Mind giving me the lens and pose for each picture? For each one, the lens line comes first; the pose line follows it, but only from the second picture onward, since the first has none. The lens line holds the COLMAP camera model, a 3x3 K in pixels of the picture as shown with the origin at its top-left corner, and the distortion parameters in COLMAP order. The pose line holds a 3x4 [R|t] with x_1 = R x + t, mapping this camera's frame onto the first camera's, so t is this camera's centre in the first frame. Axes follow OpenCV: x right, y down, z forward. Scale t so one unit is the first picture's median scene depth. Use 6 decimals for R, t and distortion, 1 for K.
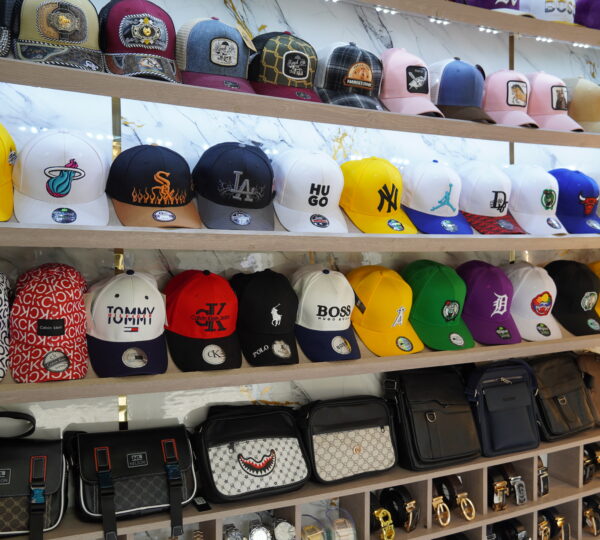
lens RADIAL K [[633.4, 0, 300.0], [0, 633.4, 270.0], [0, 0, 1]] dist [-0.010418, 0.020343]
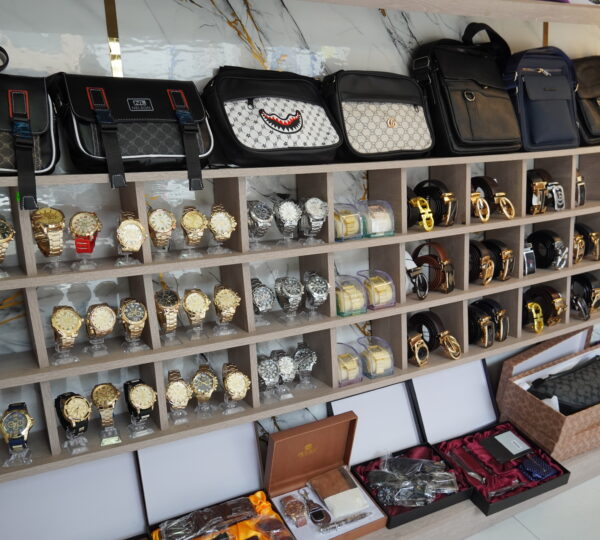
lens RADIAL K [[633.4, 0, 300.0], [0, 633.4, 270.0], [0, 0, 1]] dist [-0.010418, 0.020343]
pose [[0.996754, -0.054550, 0.059214, -0.101637], [0.044924, 0.987172, 0.153211, 0.362392], [-0.066812, -0.150053, 0.986418, 0.131522]]
